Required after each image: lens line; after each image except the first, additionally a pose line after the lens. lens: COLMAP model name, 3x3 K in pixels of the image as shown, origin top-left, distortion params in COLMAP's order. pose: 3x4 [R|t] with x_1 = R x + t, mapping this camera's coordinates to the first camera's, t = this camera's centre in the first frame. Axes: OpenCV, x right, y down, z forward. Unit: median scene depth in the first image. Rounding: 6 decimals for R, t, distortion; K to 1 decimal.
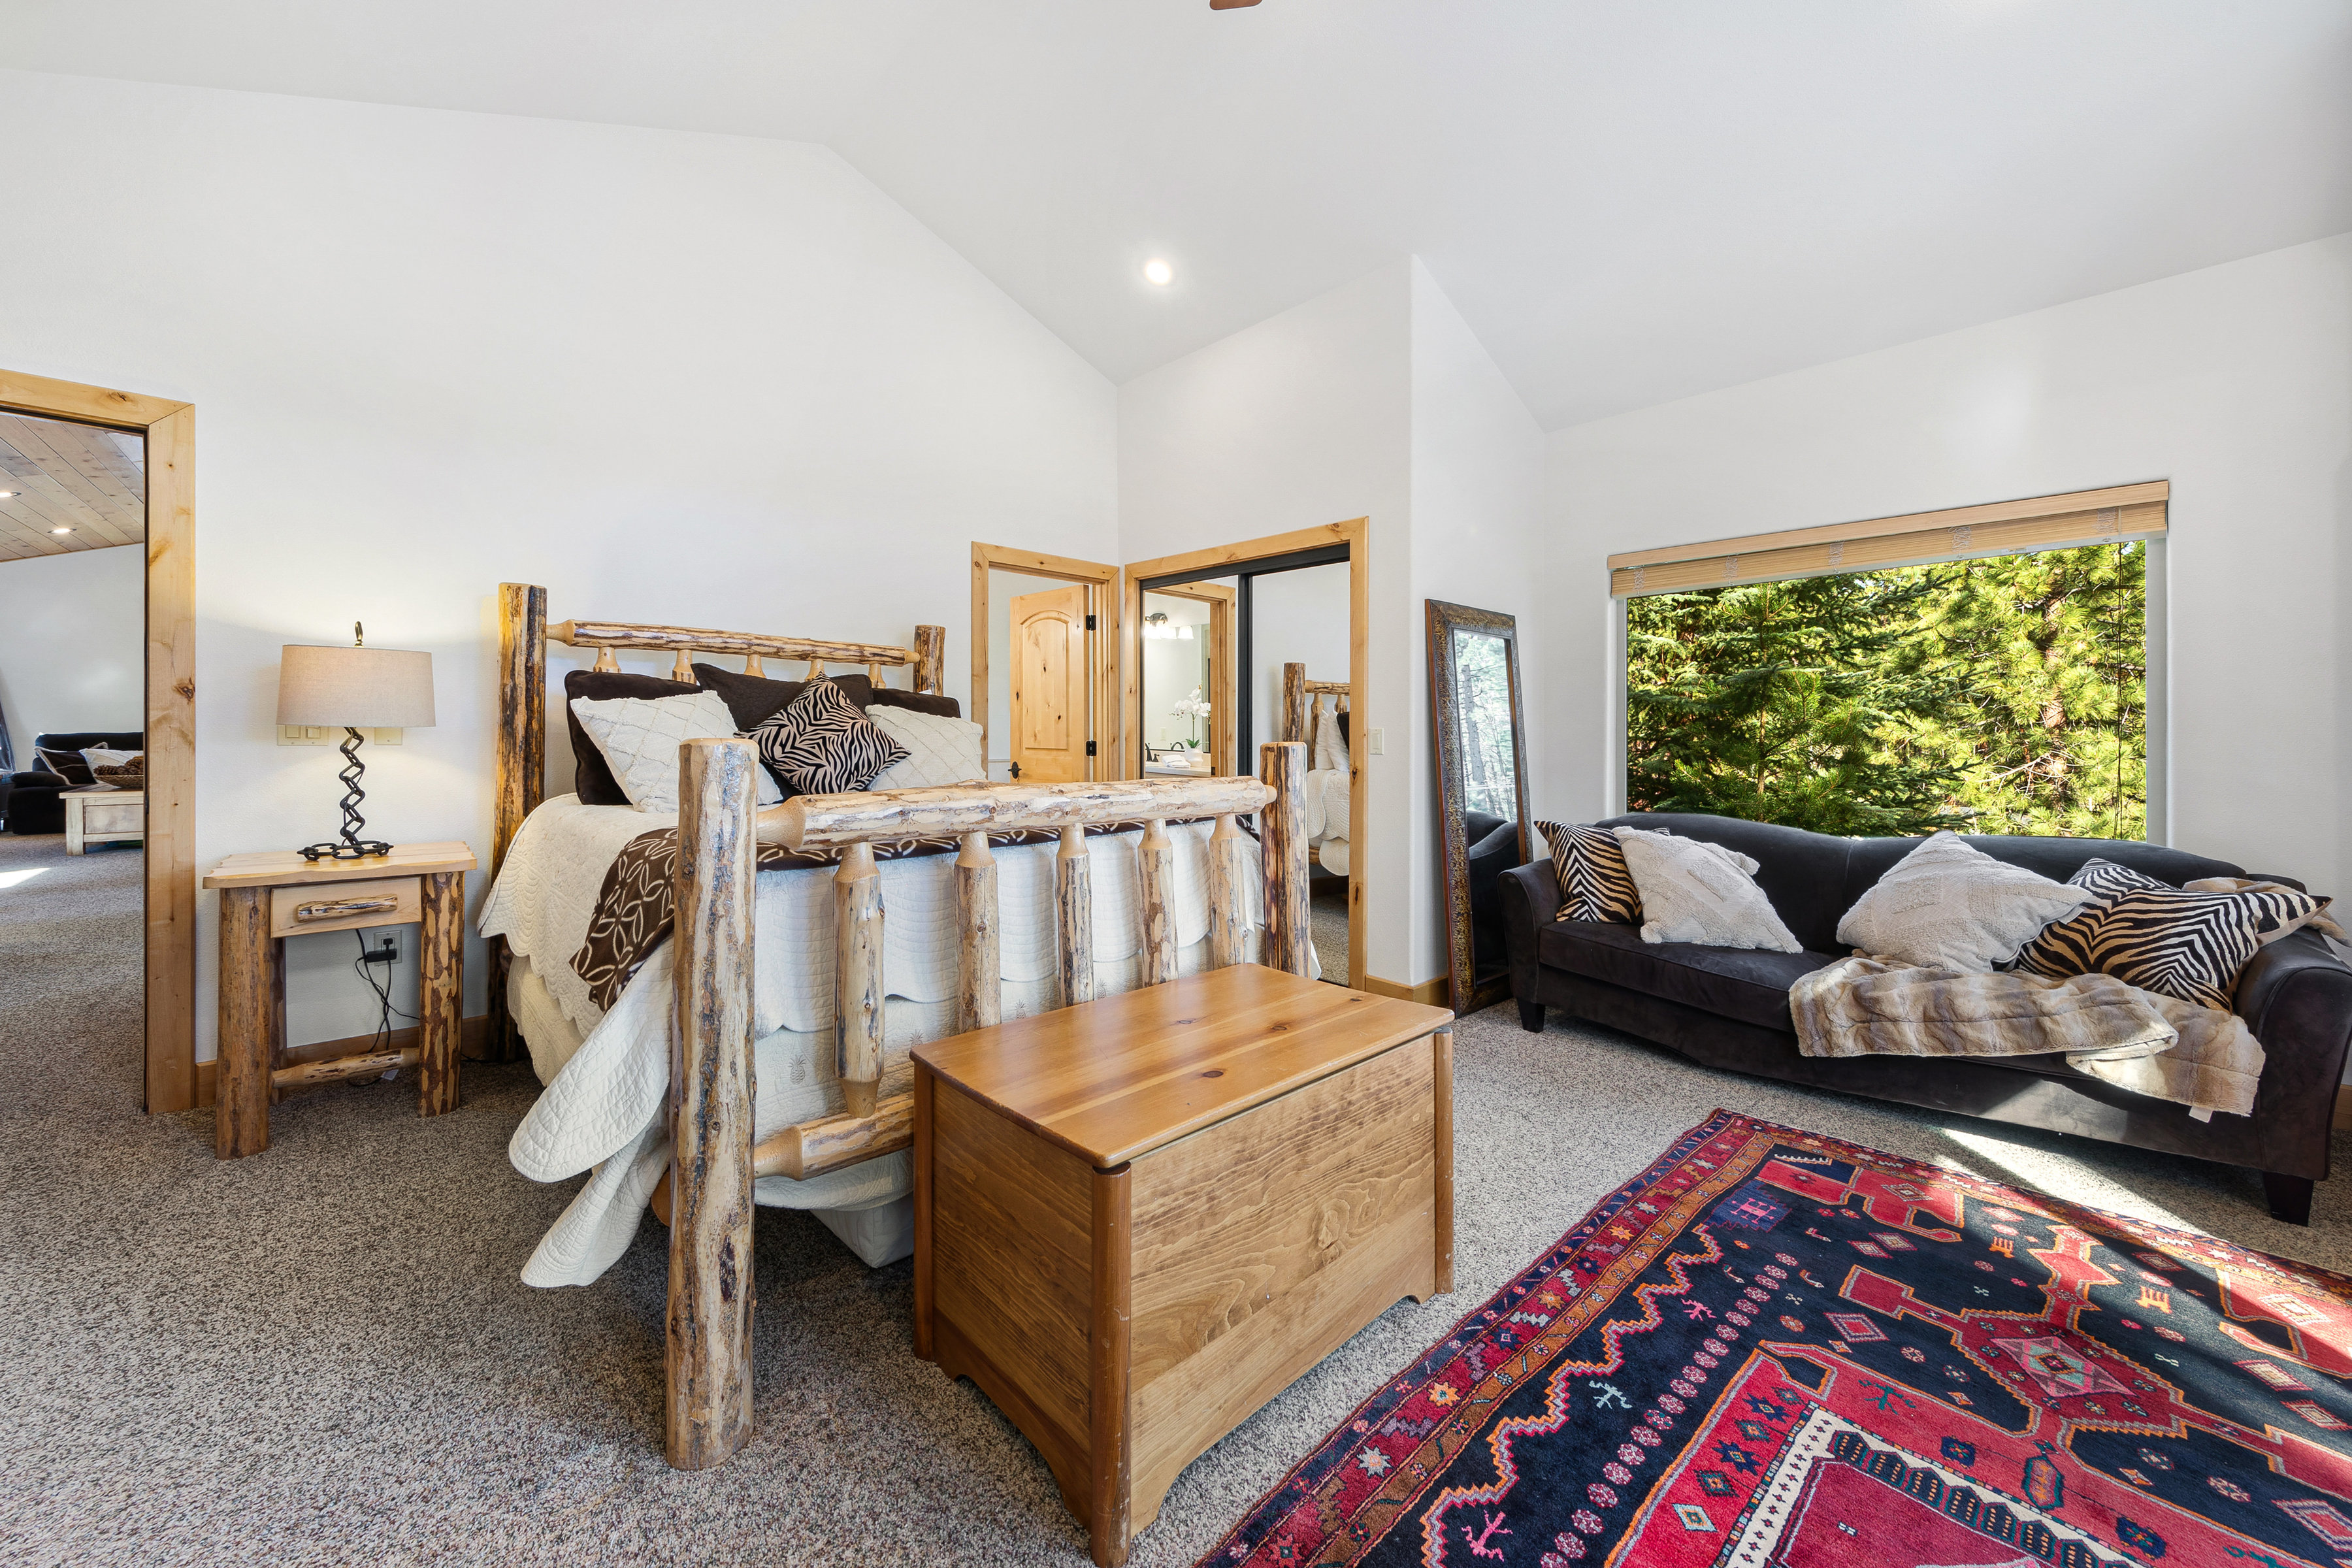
lens RADIAL K [[877.3, 0, 1207.4], [0, 877.3, 734.7], [0, 0, 1]] dist [-0.000825, -0.000078]
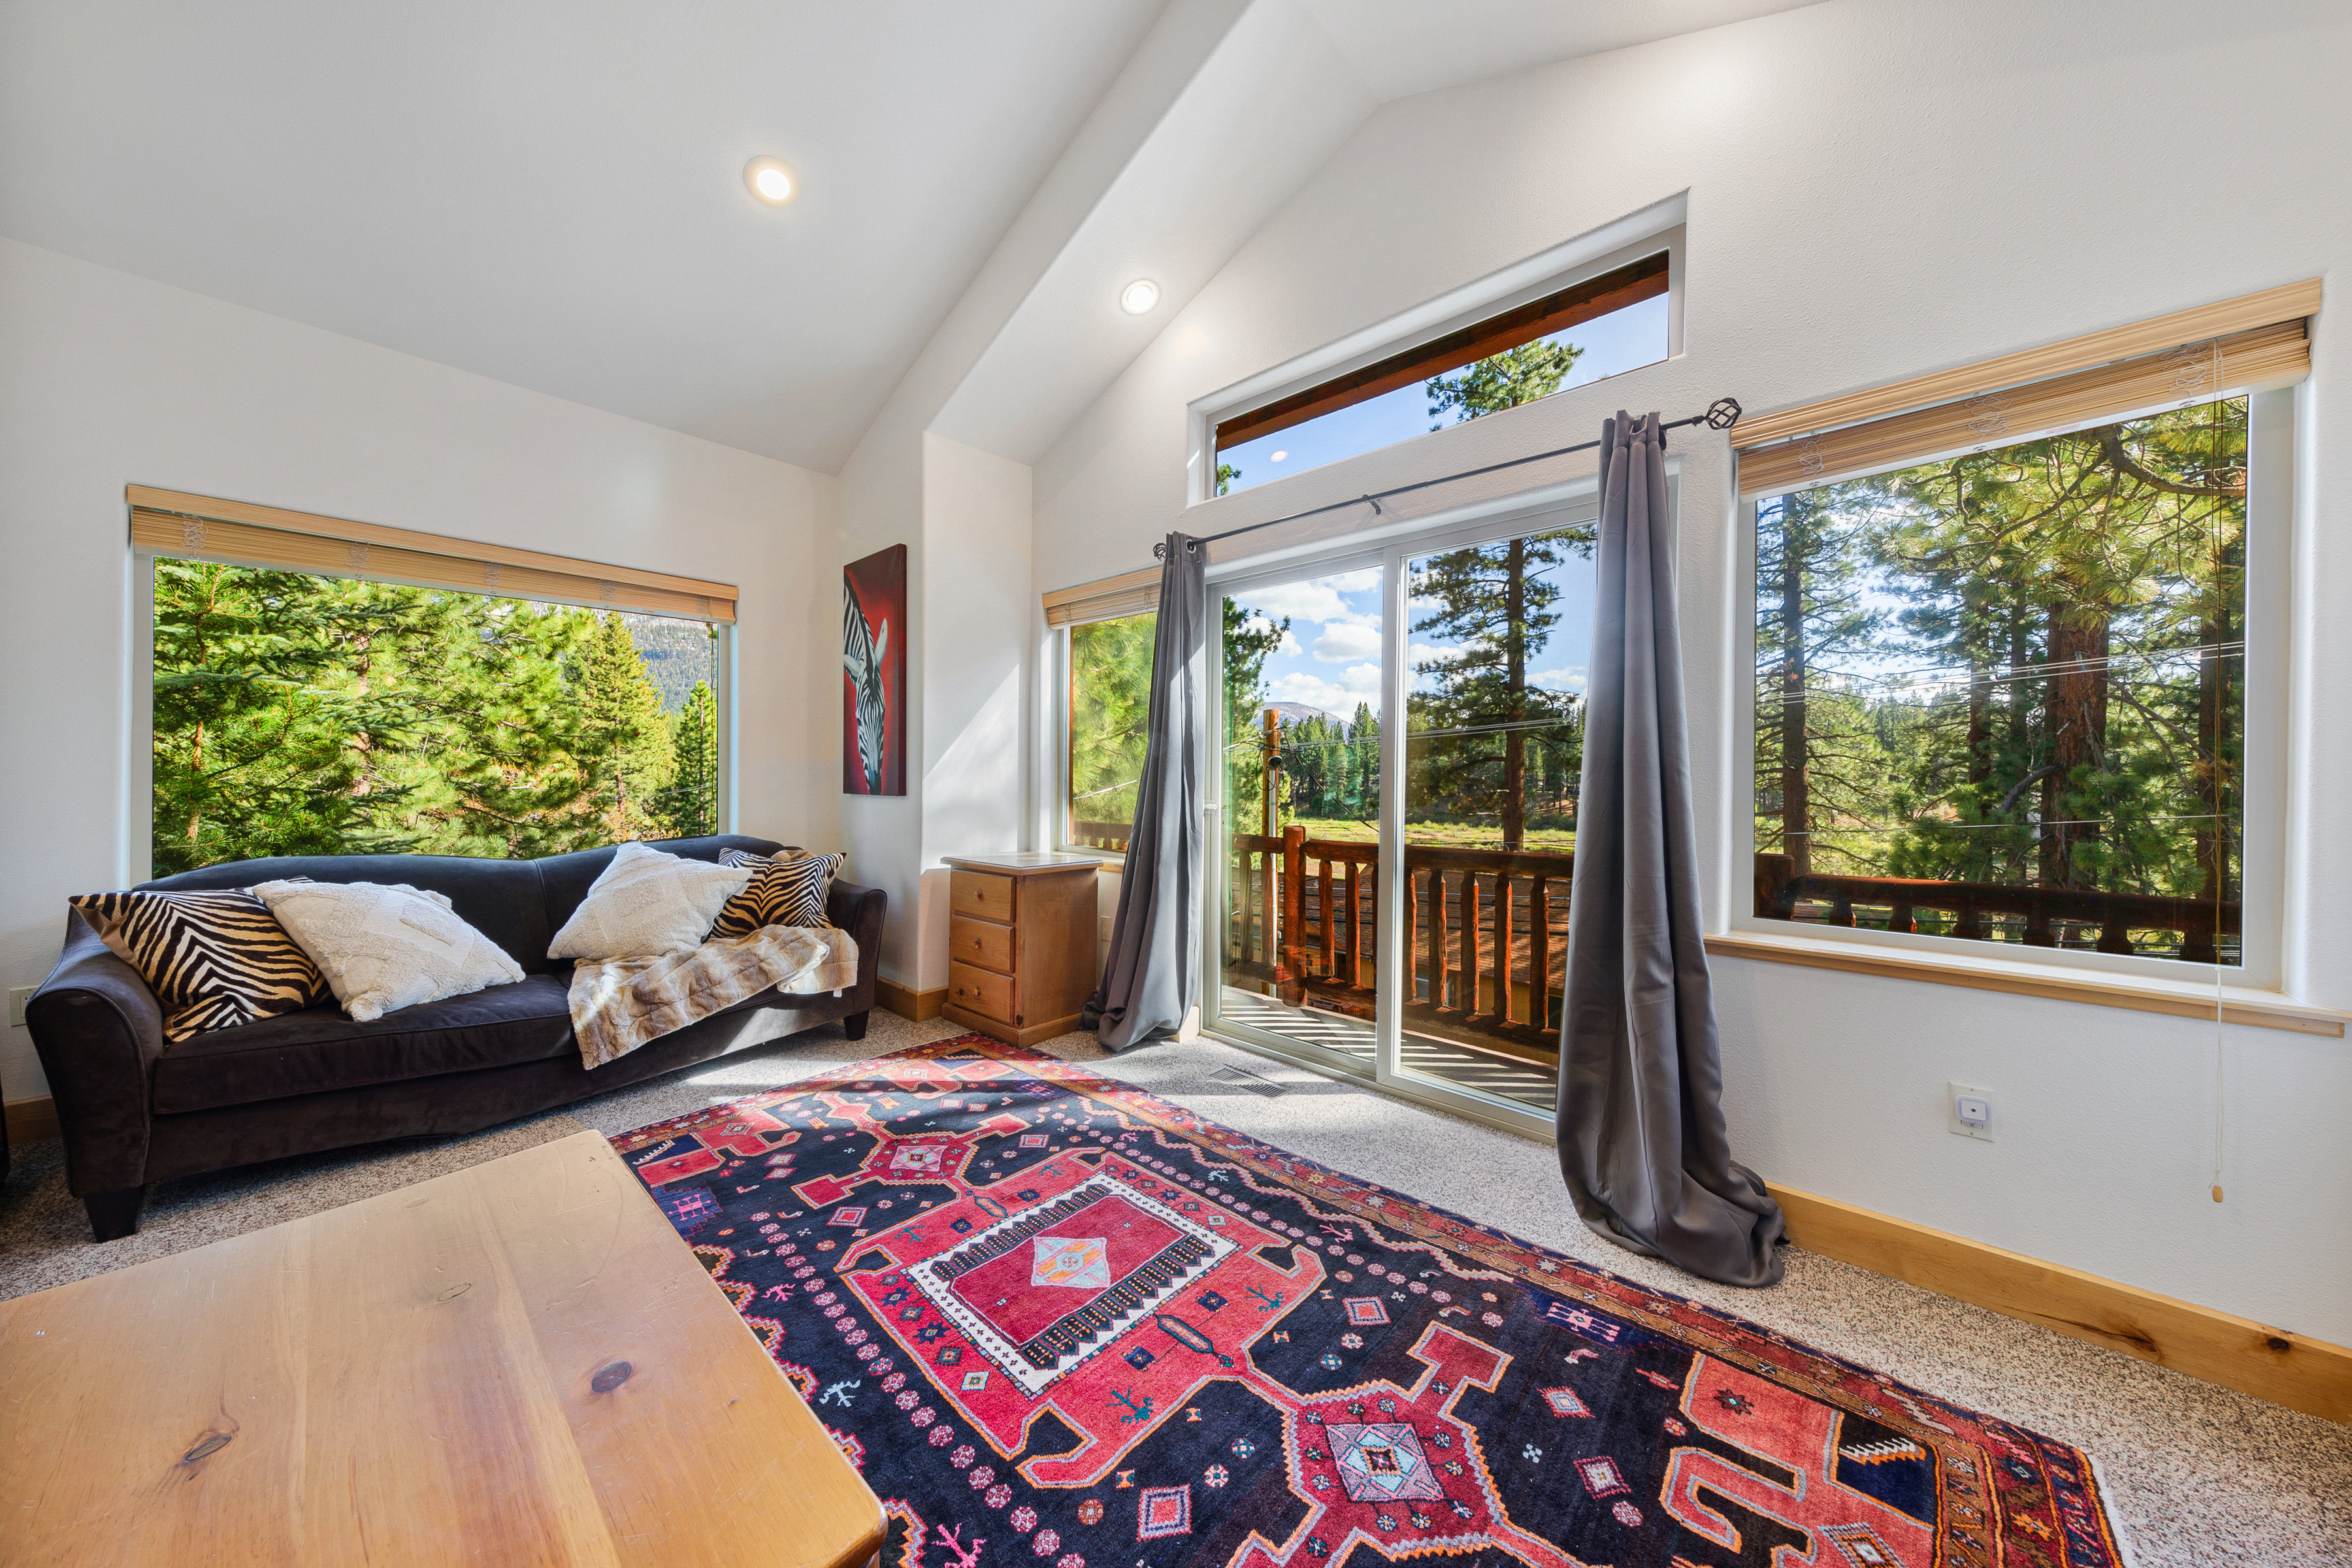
lens RADIAL K [[776.0, 0, 1171.8], [0, 776.0, 775.7], [0, 0, 1]] dist [-0.001650, -0.000413]
pose [[-0.068497, -0.013656, 0.997558, -0.374897], [-0.007497, 0.999885, 0.013173, 0.006224], [-0.997623, -0.006576, -0.068591, 0.535269]]
